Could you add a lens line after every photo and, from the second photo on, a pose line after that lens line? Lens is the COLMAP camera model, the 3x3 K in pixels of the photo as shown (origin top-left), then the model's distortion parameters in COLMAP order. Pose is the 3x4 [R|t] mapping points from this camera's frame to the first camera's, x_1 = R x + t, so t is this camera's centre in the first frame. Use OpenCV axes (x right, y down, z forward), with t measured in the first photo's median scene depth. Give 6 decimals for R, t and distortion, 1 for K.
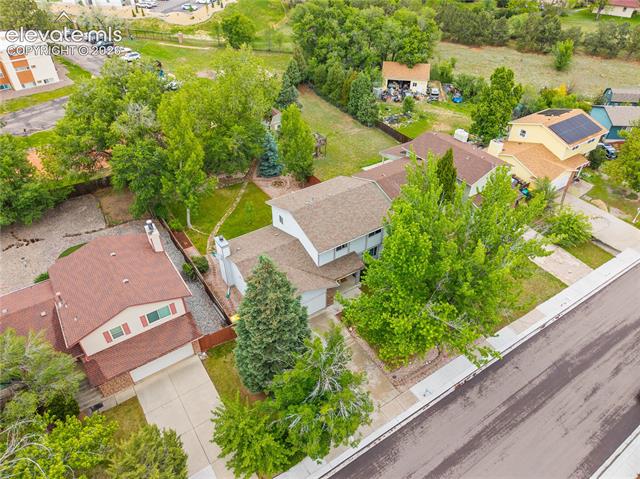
lens RADIAL K [[437.1, 0, 320.0], [0, 437.1, 239.5], [0, 0, 1]] dist [0.005490, 0.001223]
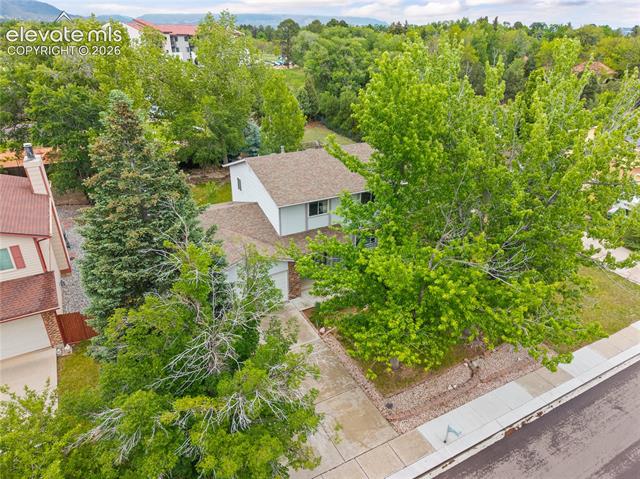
lens RADIAL K [[433.3, 0, 320.0], [0, 433.3, 239.5], [0, 0, 1]] dist [0.001438, -0.000594]
pose [[0.996837, 0.031023, -0.073175, 0.102893], [-0.046972, 0.972637, -0.227532, 0.210731], [0.064114, 0.230249, 0.971017, 0.371145]]
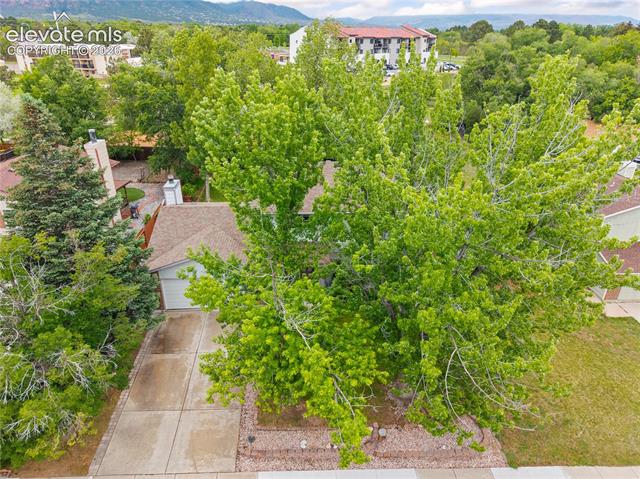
lens RADIAL K [[437.1, 0, 320.0], [0, 437.1, 239.5], [0, 0, 1]] dist [0.005490, 0.001223]
pose [[0.861378, 0.213337, -0.460994, 0.371696], [-0.316757, 0.935060, -0.159146, 0.134984], [0.397105, 0.283108, 0.873016, 0.459549]]
